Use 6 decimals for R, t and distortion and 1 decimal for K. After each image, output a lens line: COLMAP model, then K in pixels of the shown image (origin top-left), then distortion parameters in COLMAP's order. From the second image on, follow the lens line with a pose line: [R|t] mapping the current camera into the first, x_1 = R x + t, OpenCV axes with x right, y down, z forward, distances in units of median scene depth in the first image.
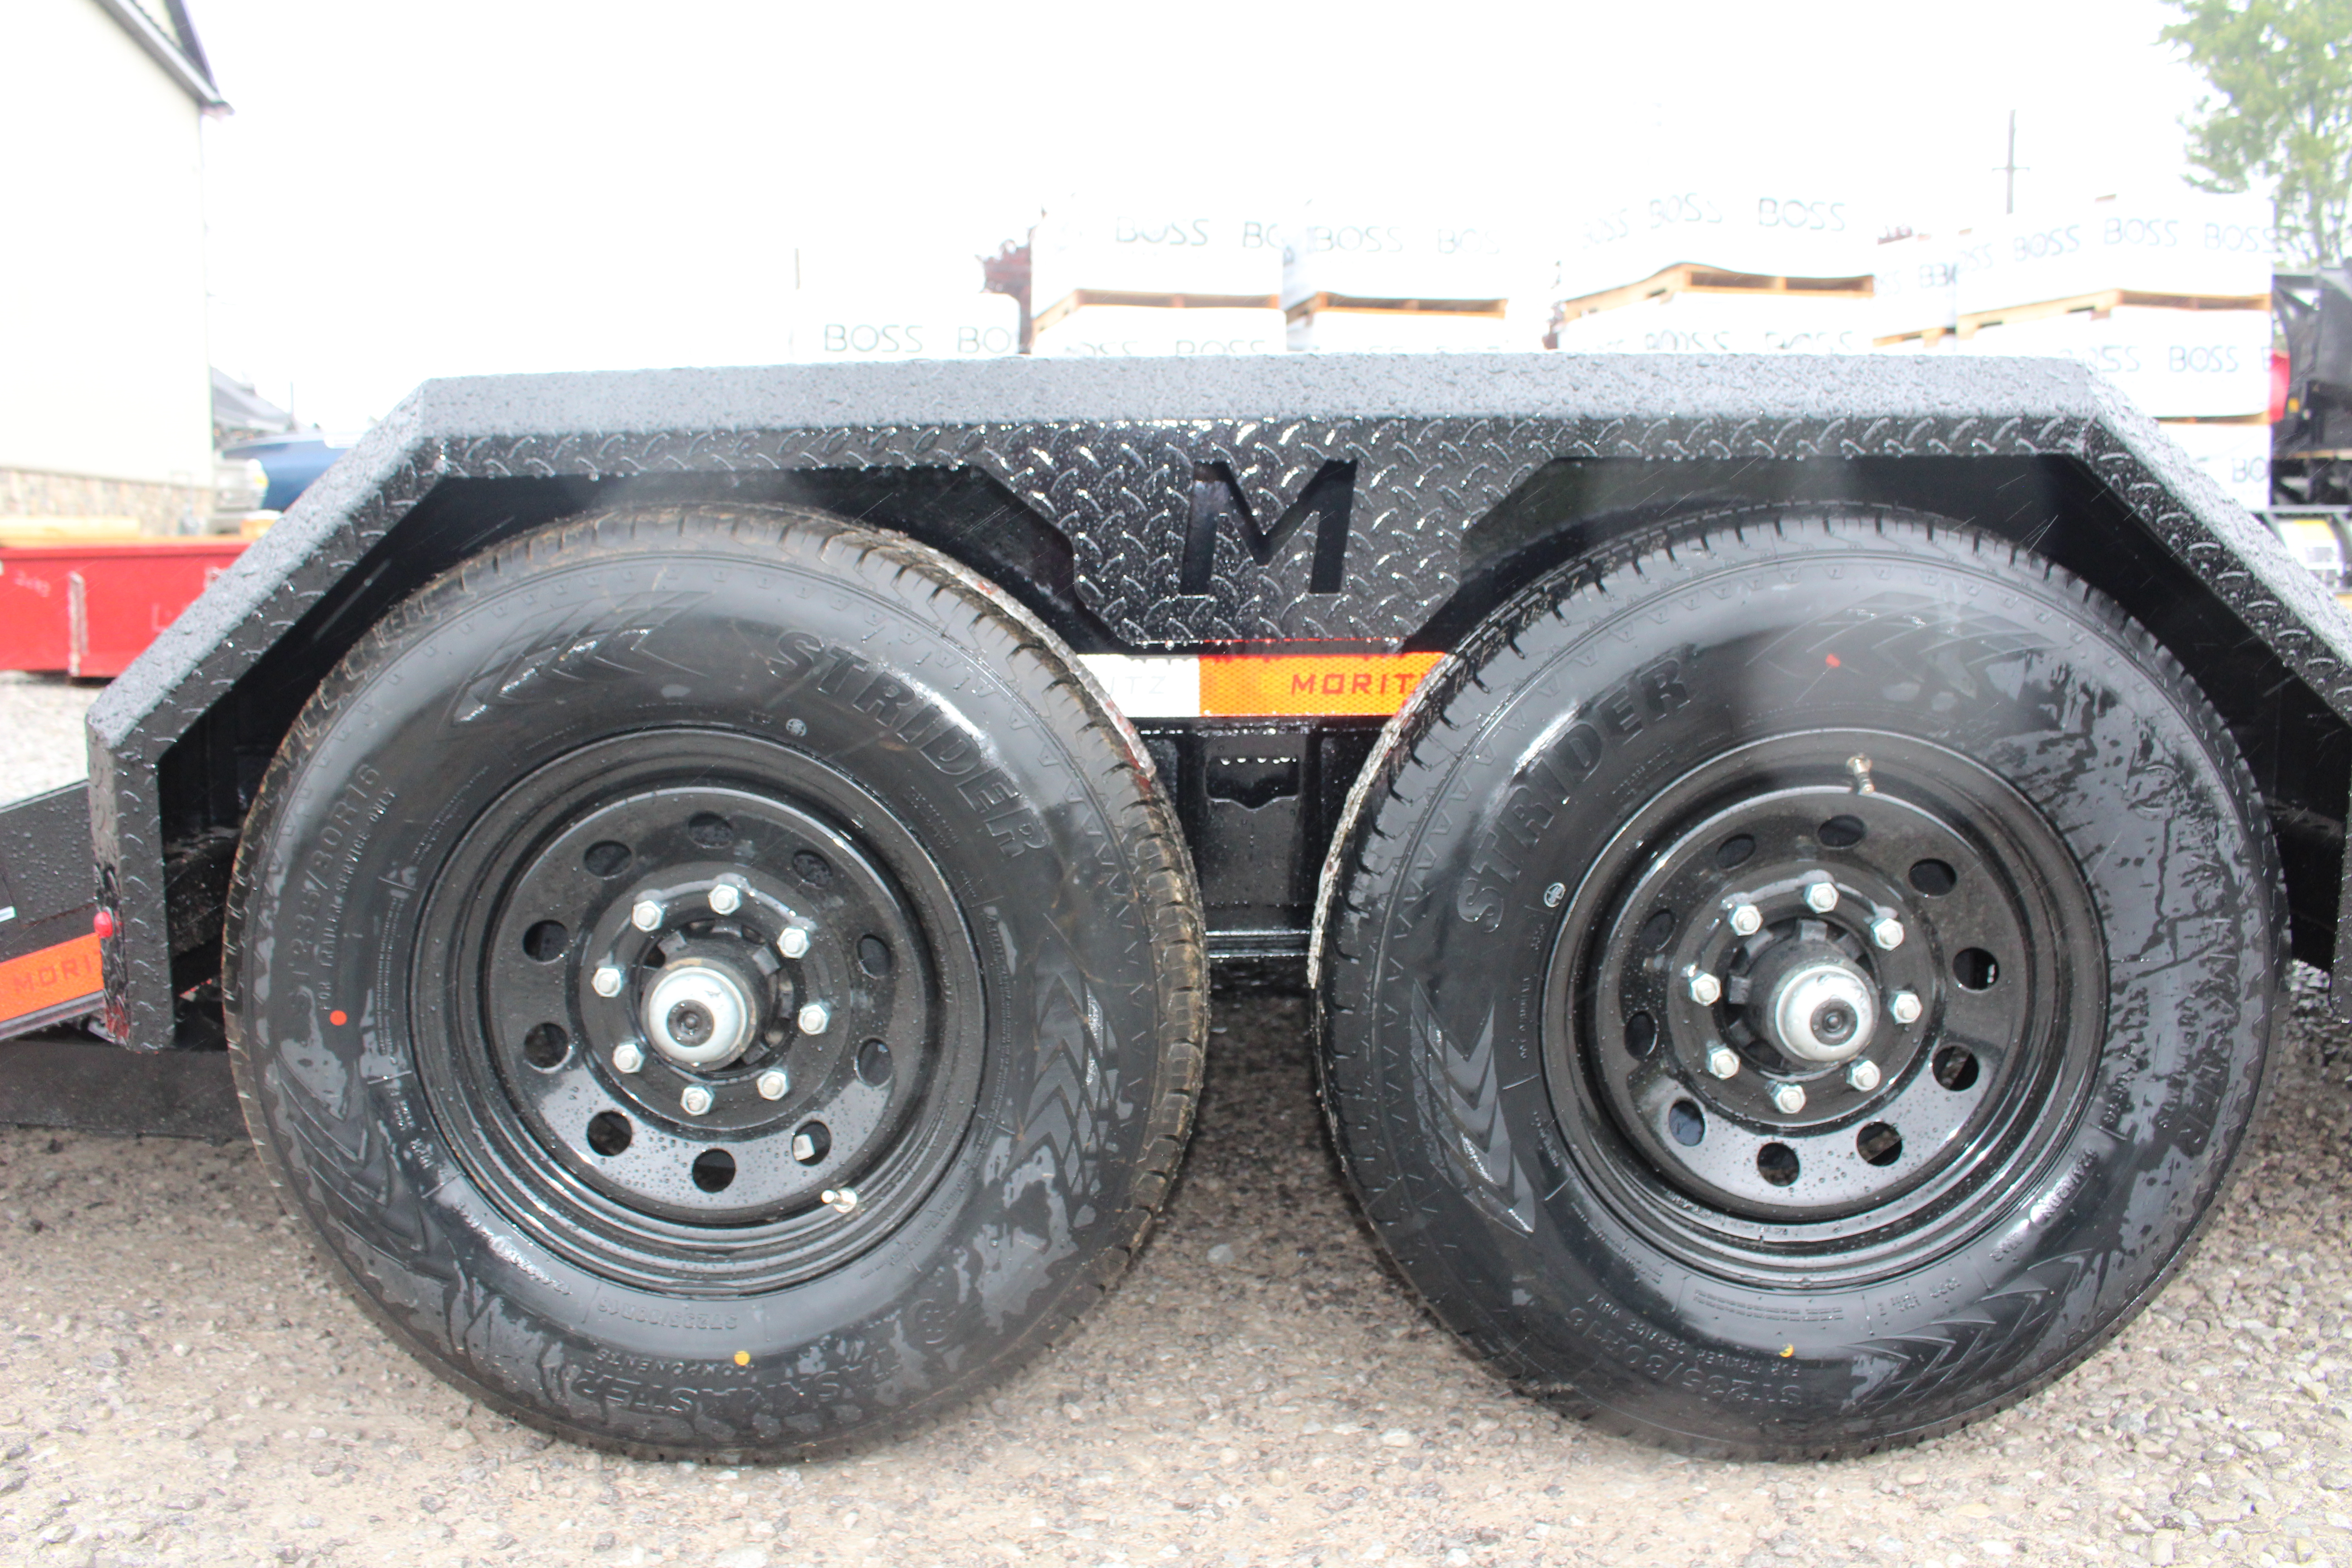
lens RADIAL K [[2020.4, 0, 1189.3], [0, 2020.4, 786.0], [0, 0, 1]] dist [-0.141527, 0.097041]
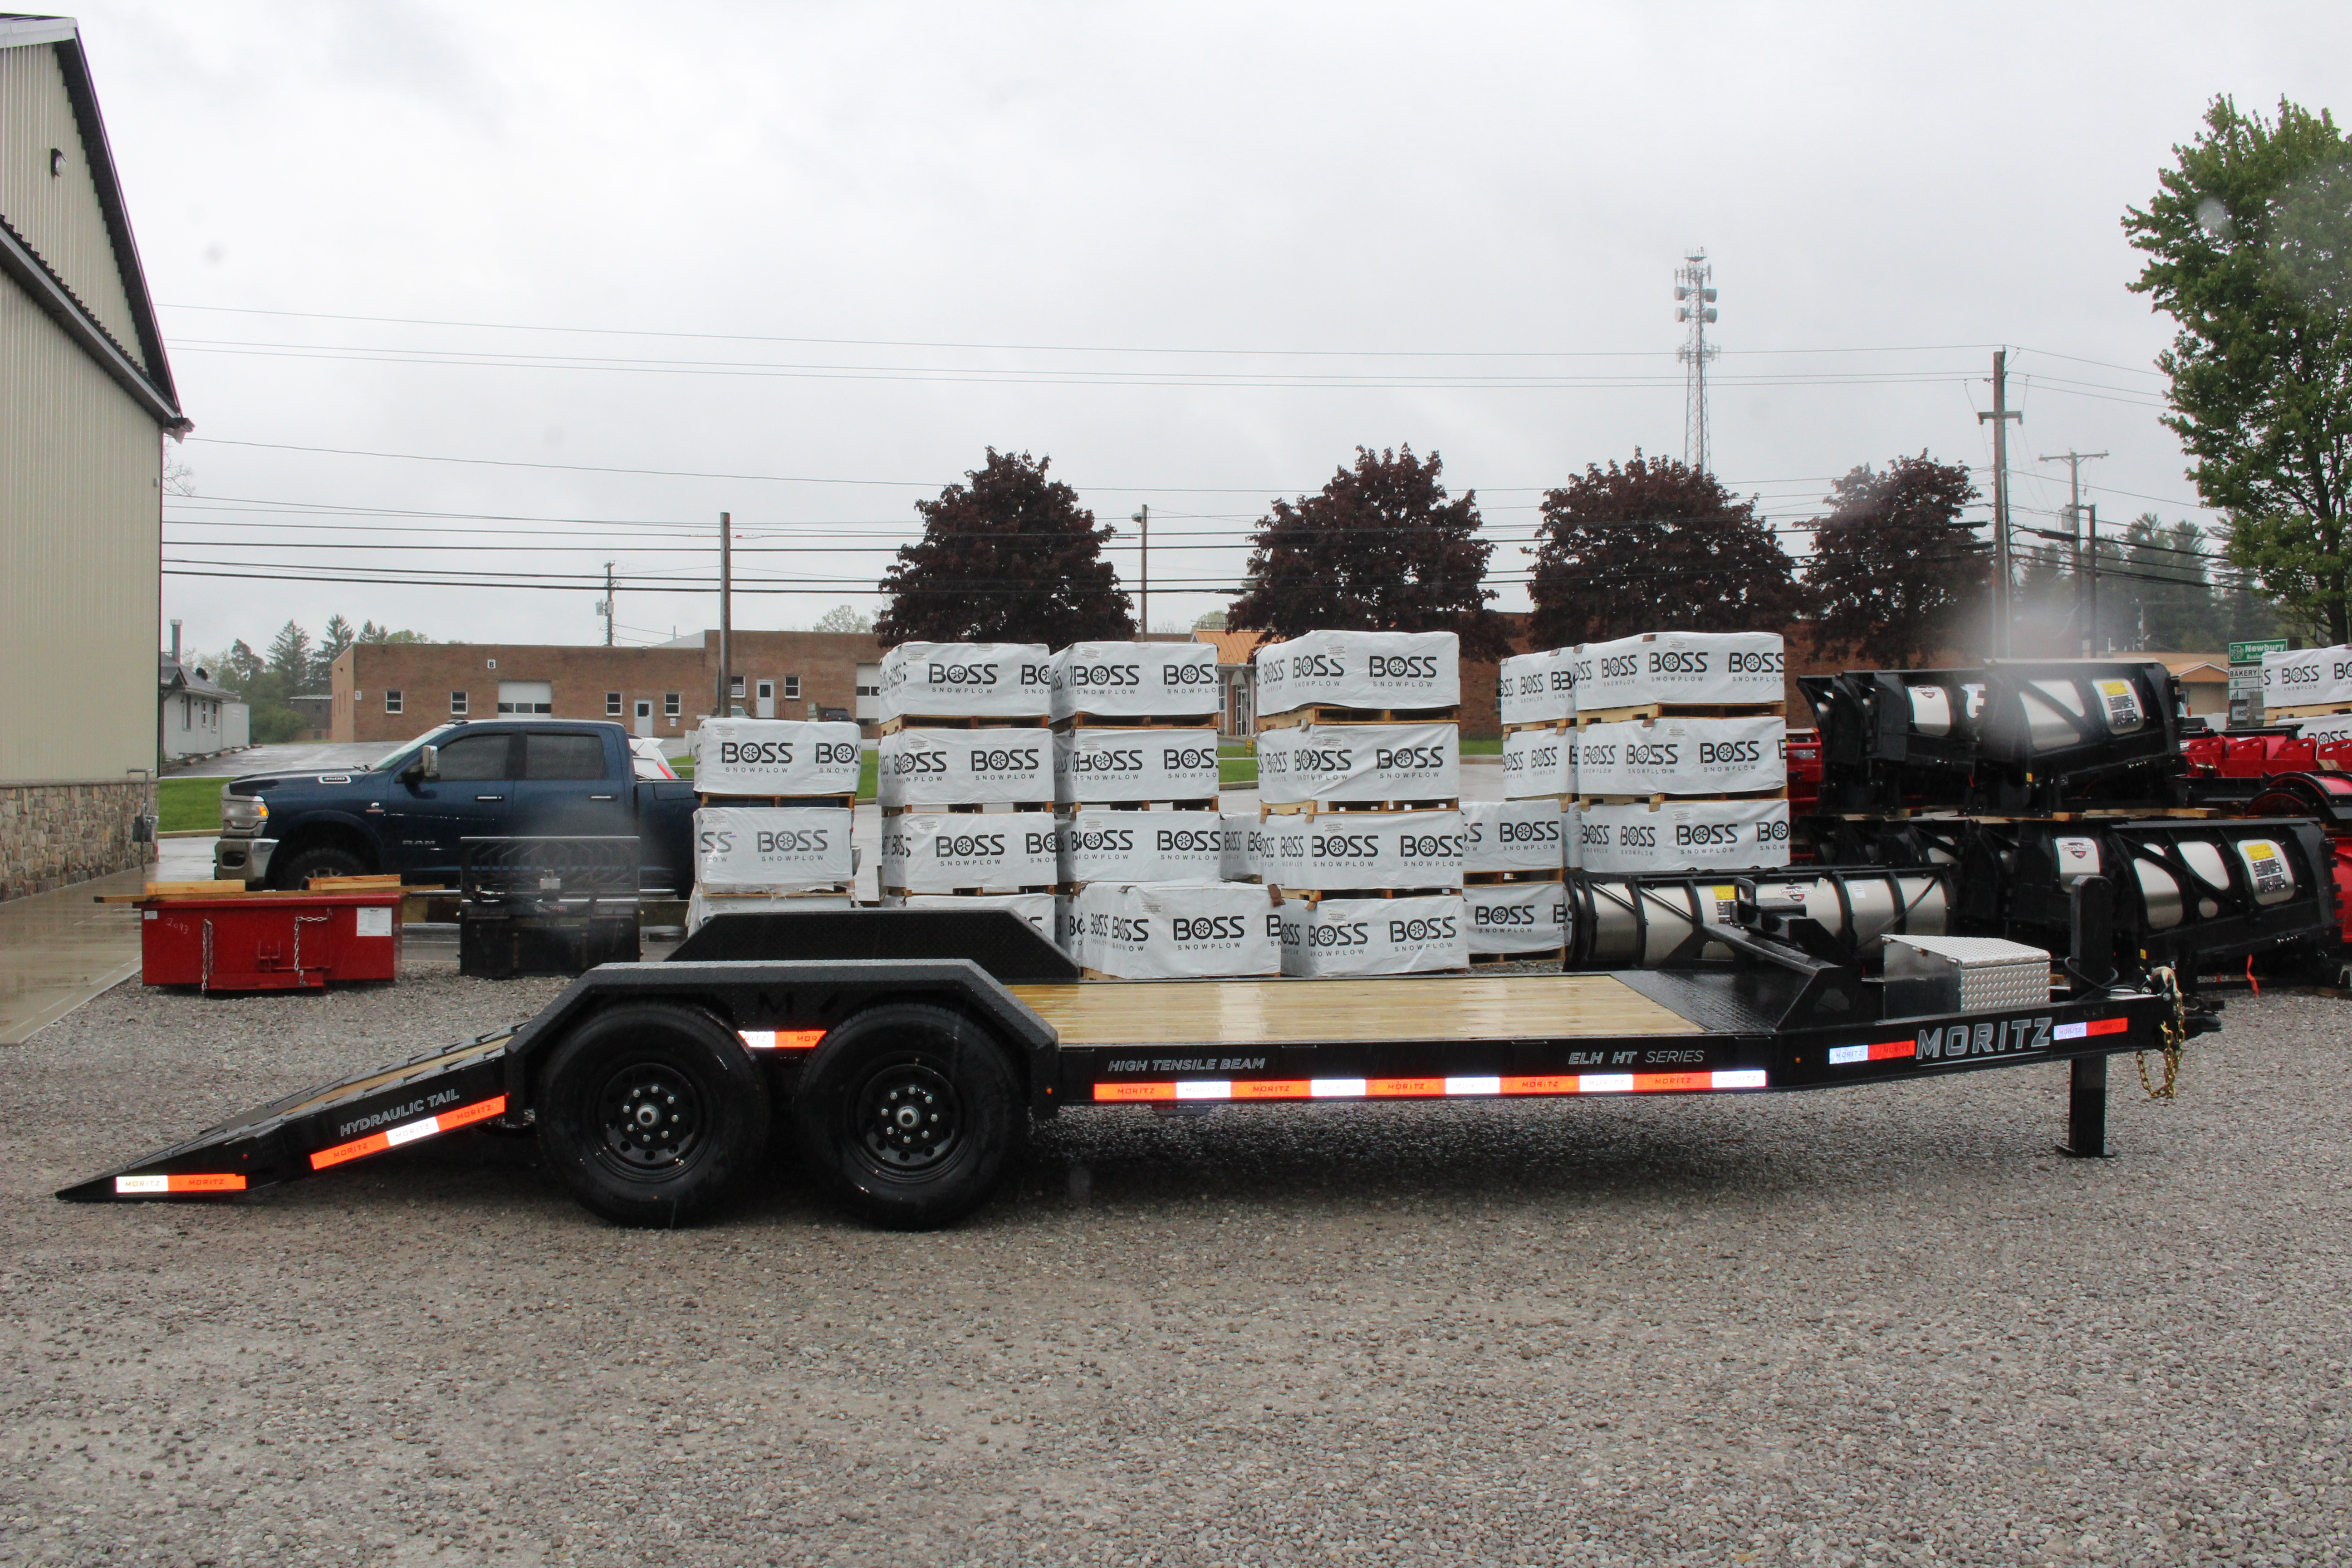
lens RADIAL K [[2542.8, 0, 1169.5], [0, 2542.8, 779.8], [0, 0, 1]] dist [-0.047018, 0.000000]
pose [[0.999741, -0.000556, -0.022760, 0.964196], [-0.002050, 0.993443, -0.114311, 0.014898], [0.022674, 0.114328, 0.993184, -4.306918]]
